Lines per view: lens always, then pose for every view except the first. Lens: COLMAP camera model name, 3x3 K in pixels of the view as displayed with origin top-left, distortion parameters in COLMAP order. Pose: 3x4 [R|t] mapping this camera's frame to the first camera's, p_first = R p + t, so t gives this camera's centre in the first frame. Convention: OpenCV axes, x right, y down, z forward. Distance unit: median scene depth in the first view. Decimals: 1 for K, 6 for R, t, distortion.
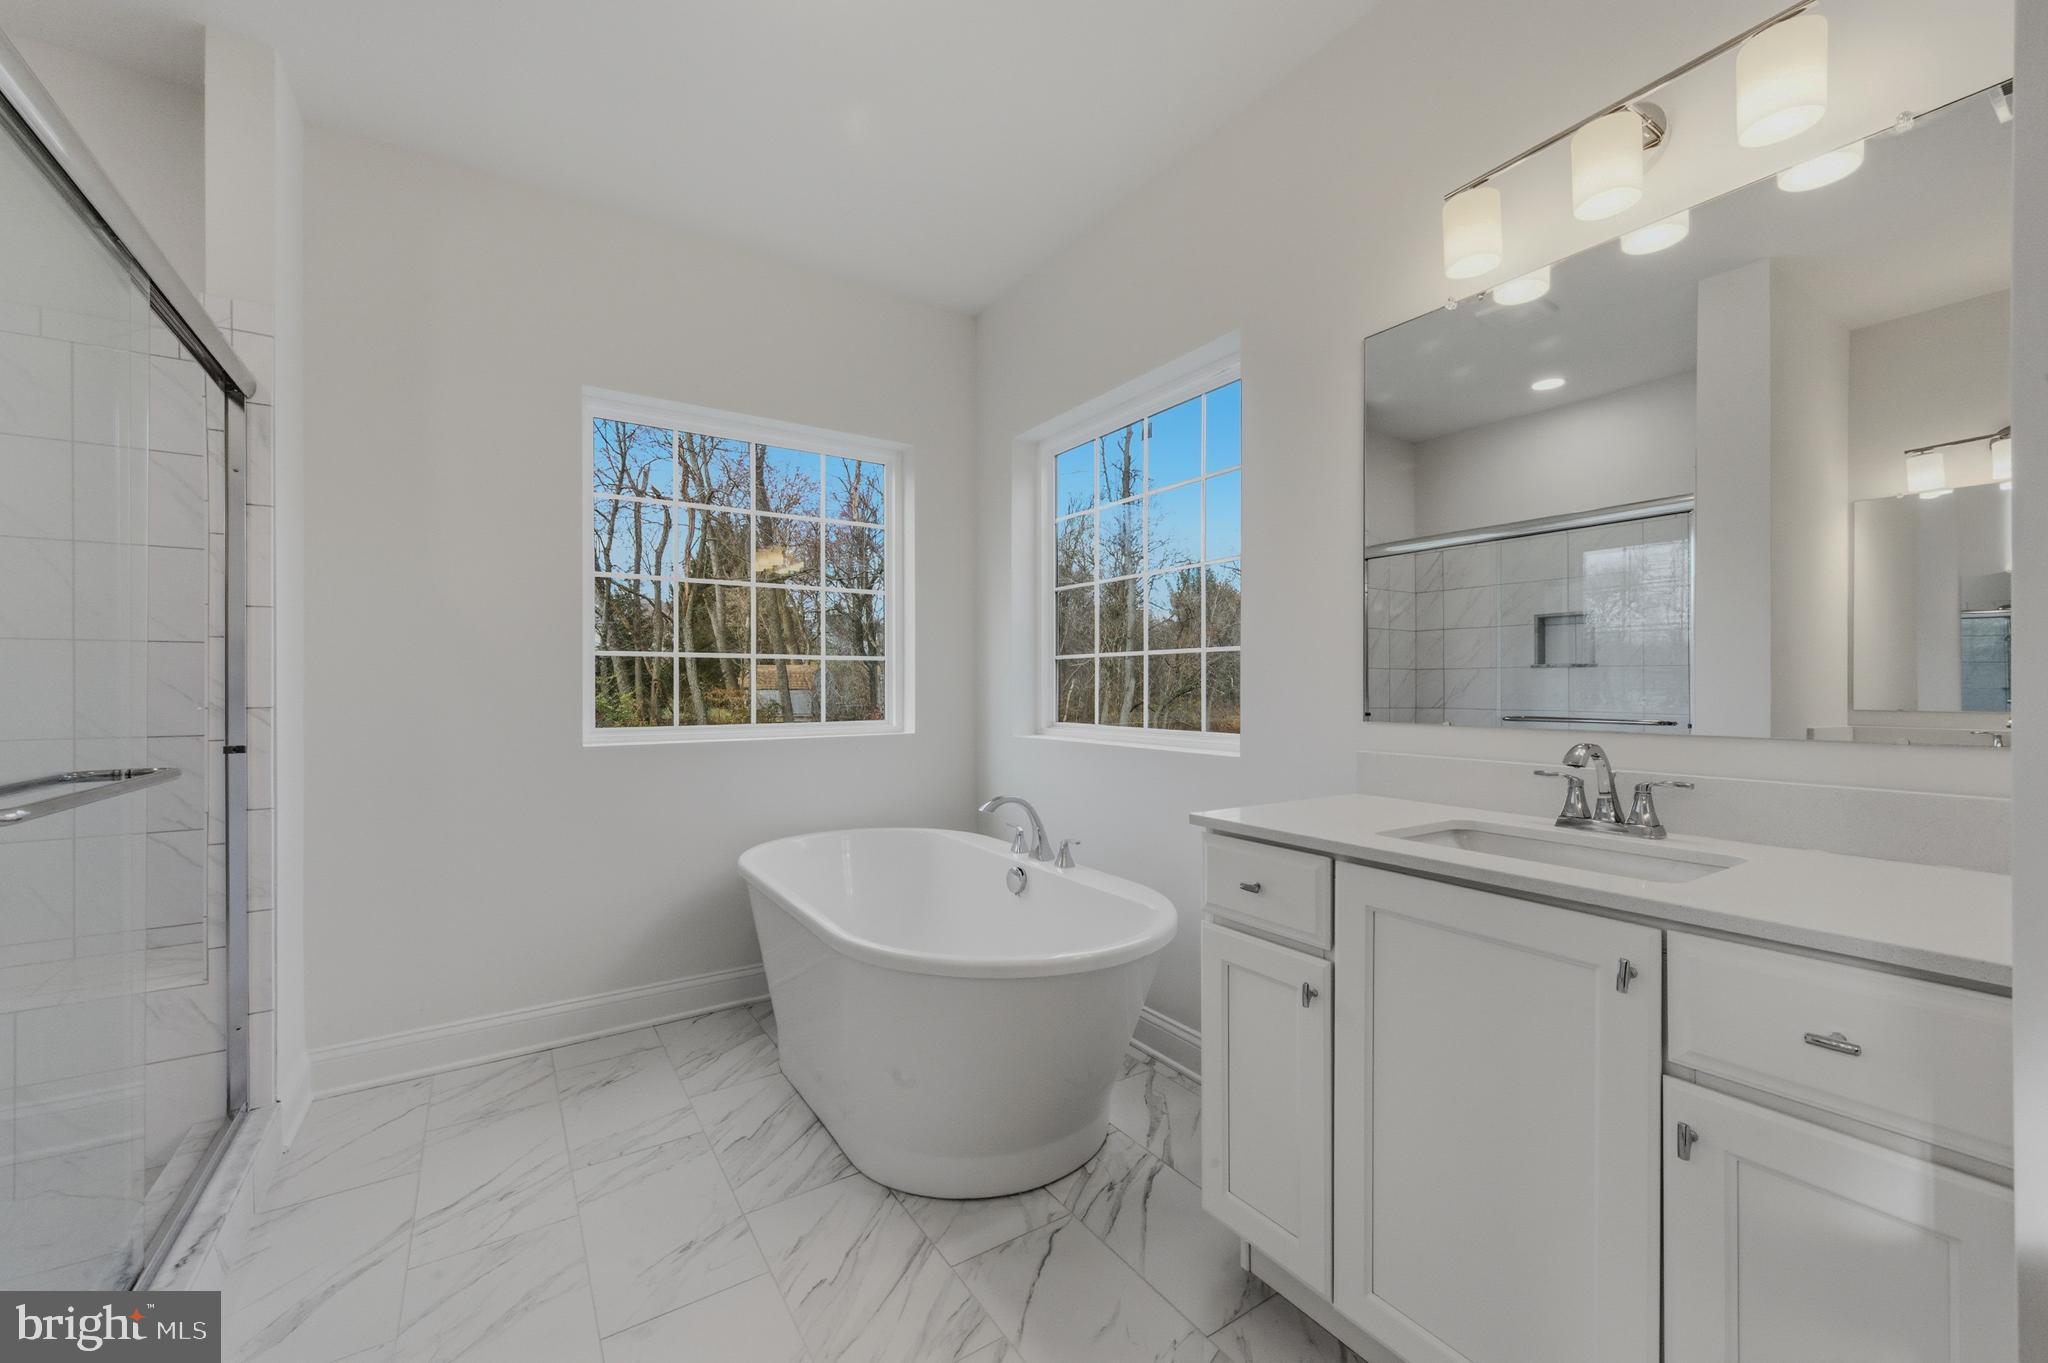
lens RADIAL K [[804.1, 0, 1029.9], [0, 804.1, 683.4], [0, 0, 1]] dist [0.001840, -0.000281]
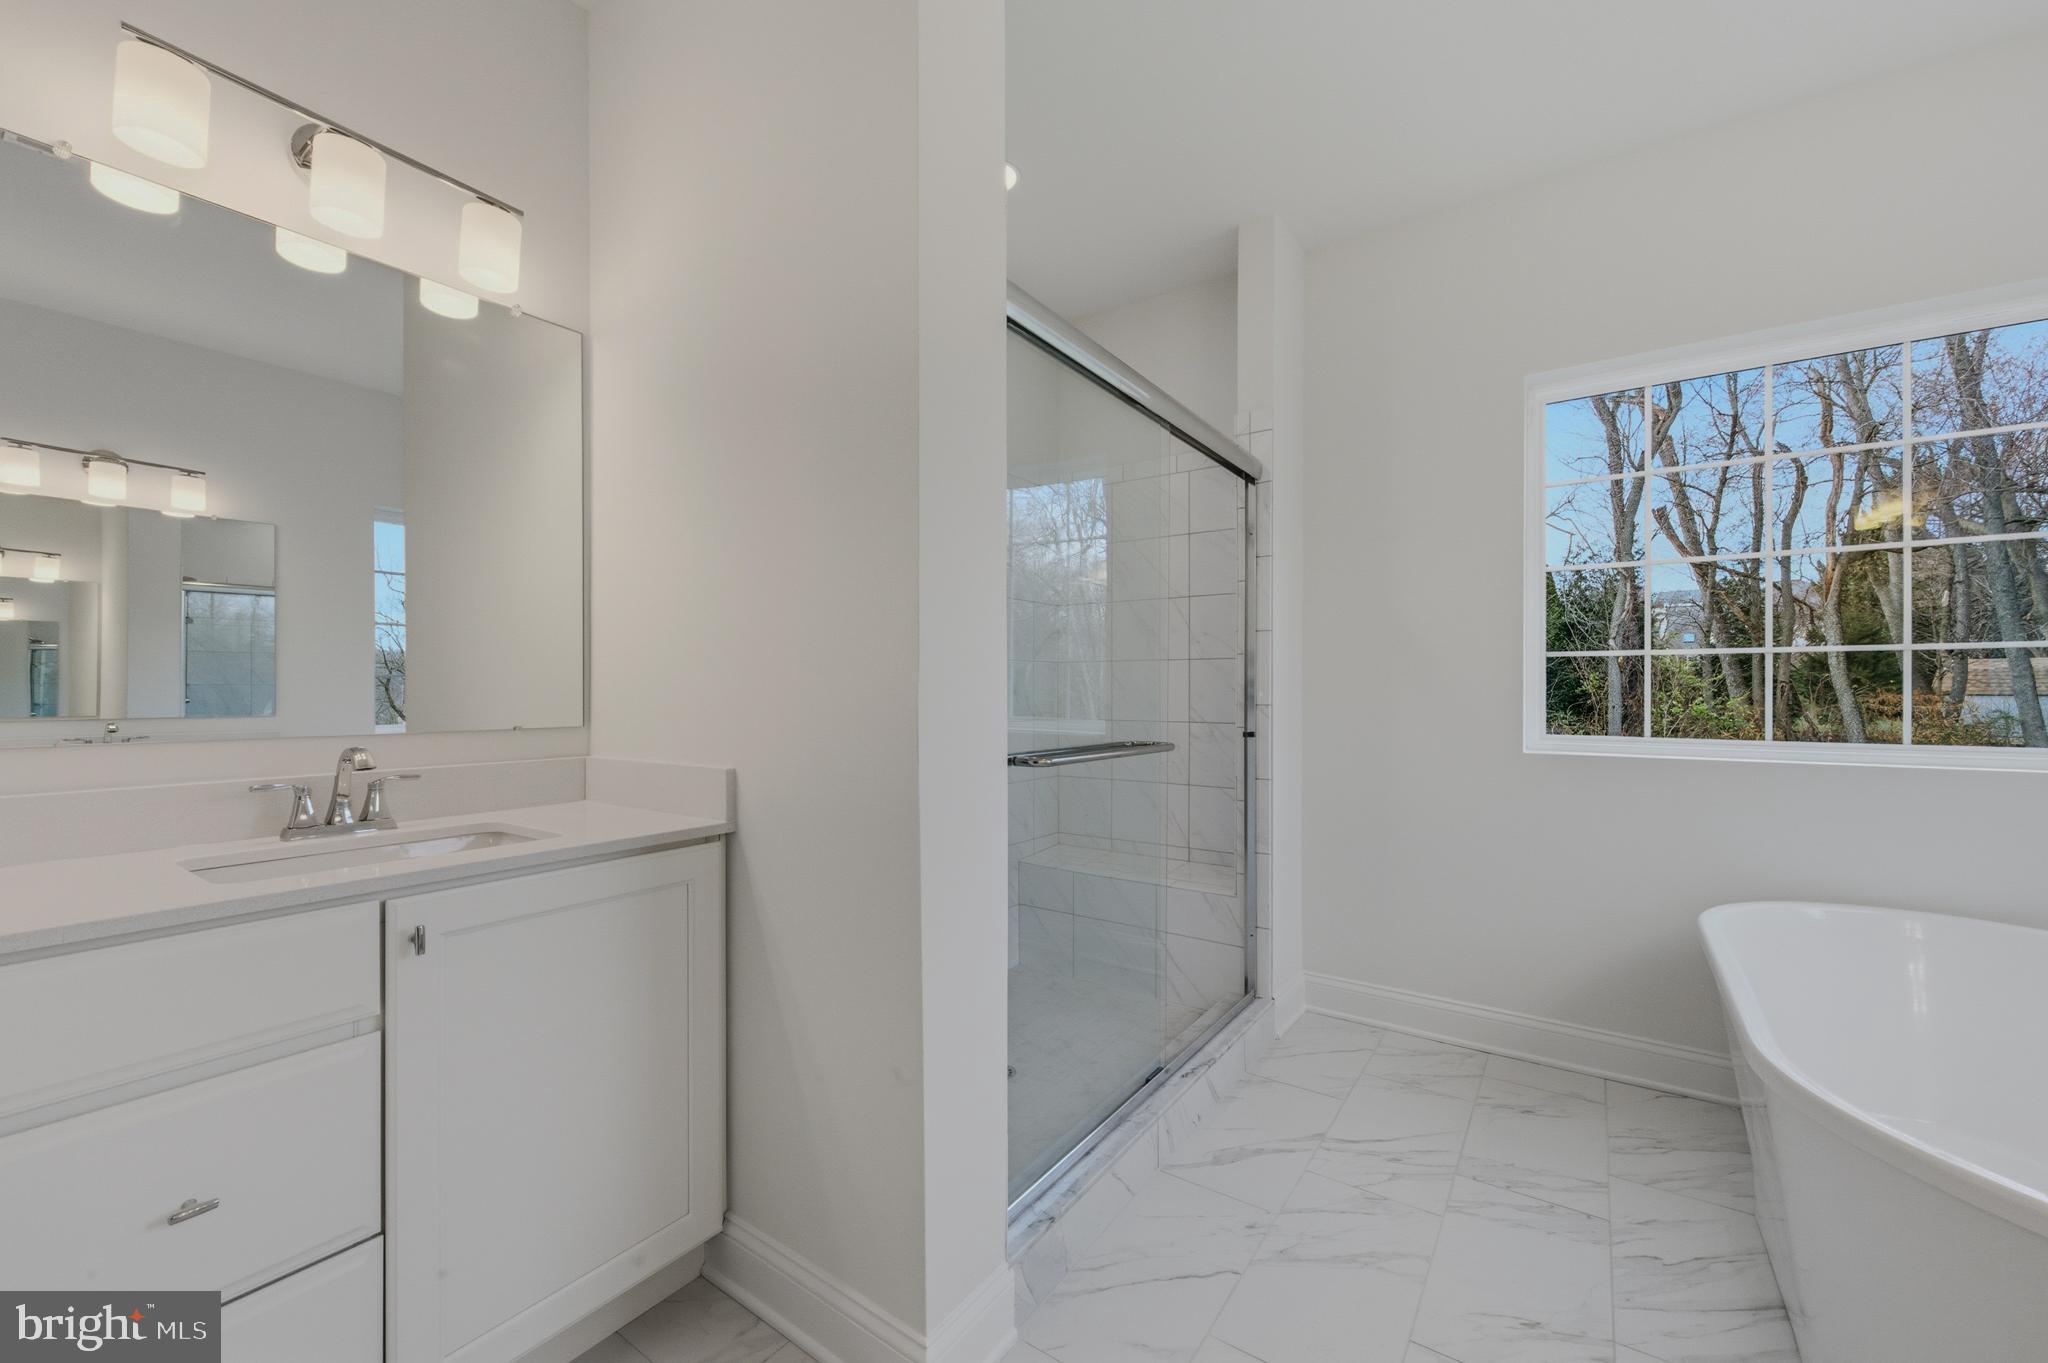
lens RADIAL K [[802.2, 0, 1028.7], [0, 802.2, 686.0], [0, 0, 1]] dist [0.023339, -0.000608]
pose [[0.380072, -0.001667, -0.924956, 0.147180], [0.001114, 0.999998, -0.001344, -0.000070], [0.924956, -0.000519, 0.380073, 0.110147]]
